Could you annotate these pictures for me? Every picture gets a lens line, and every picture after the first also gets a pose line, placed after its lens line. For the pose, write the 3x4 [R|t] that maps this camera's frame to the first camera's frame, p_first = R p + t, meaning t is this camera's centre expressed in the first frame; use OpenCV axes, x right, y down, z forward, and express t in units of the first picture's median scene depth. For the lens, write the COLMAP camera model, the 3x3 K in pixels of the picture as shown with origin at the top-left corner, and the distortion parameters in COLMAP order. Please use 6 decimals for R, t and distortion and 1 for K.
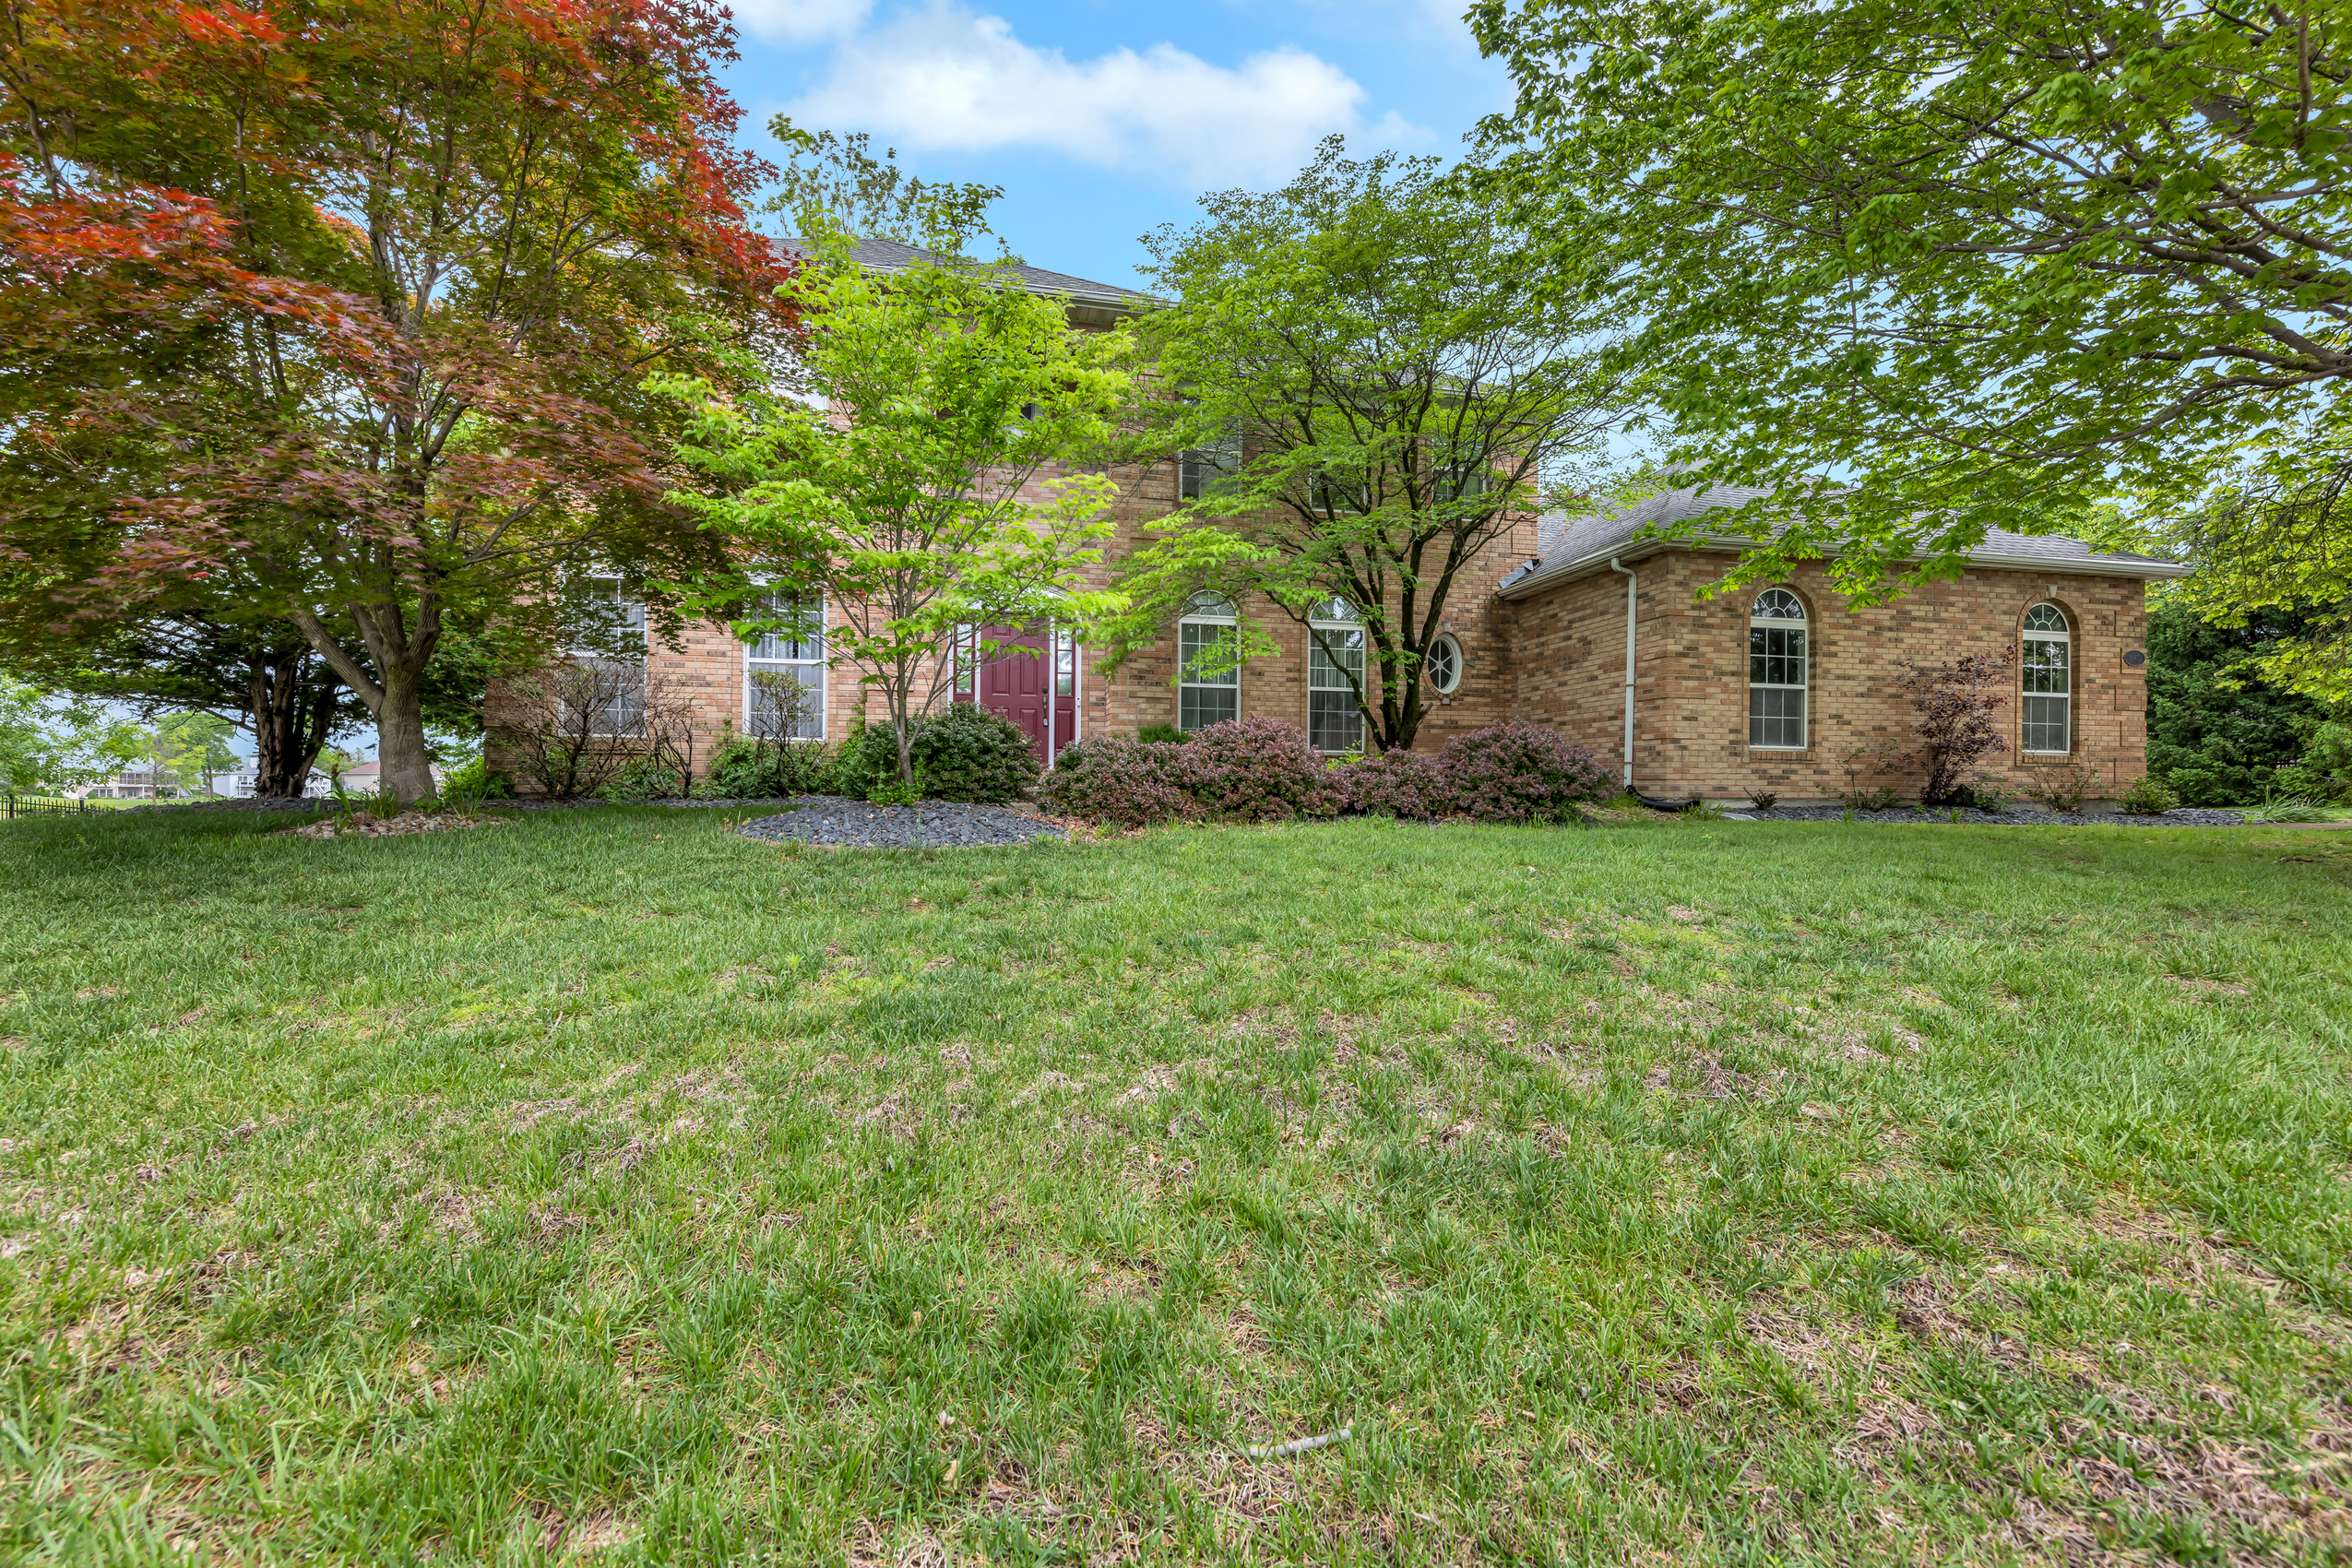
lens RADIAL K [[1025.8, 0, 1195.0], [0, 1025.8, 795.9], [0, 0, 1]] dist [-0.002318, -0.000292]
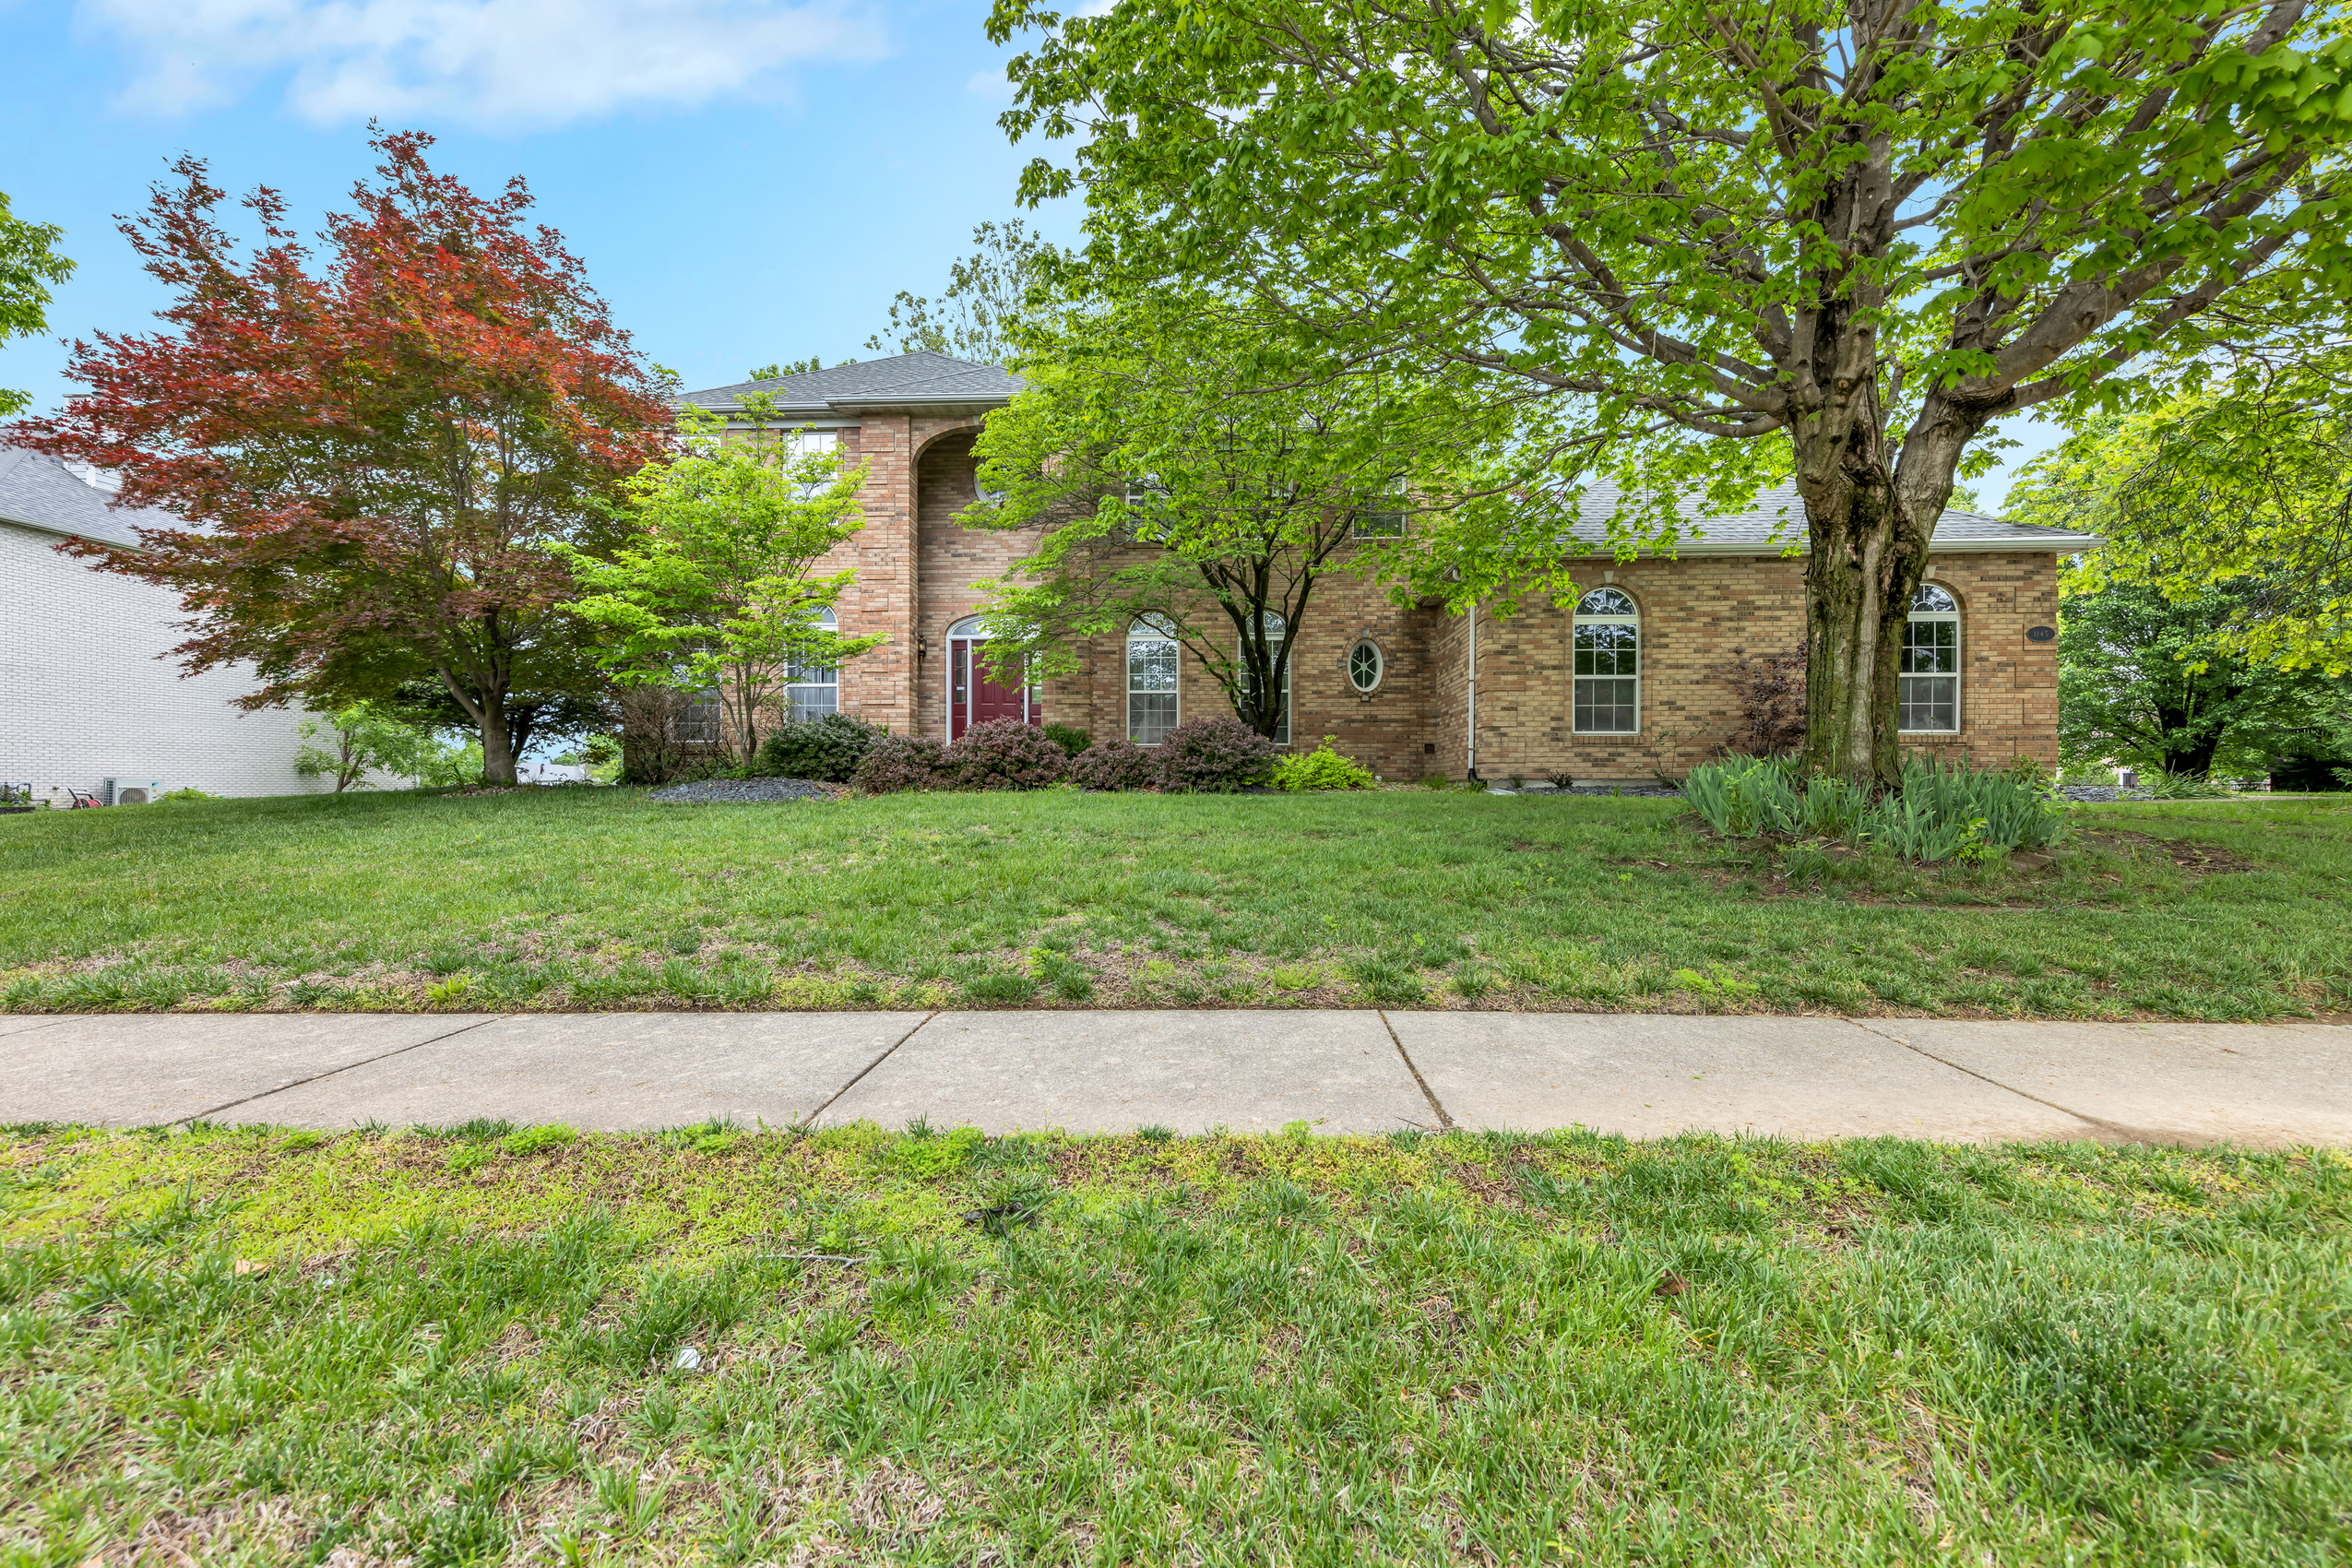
lens RADIAL K [[1056.6, 0, 1176.0], [0, 1056.6, 784.0], [0, 0, 1]] dist [-0.000984, -0.000014]
pose [[0.960596, -0.007679, -0.277841, 0.430133], [0.003403, 0.999868, -0.015868, 0.023747], [0.277927, 0.014297, 0.960496, -0.211977]]
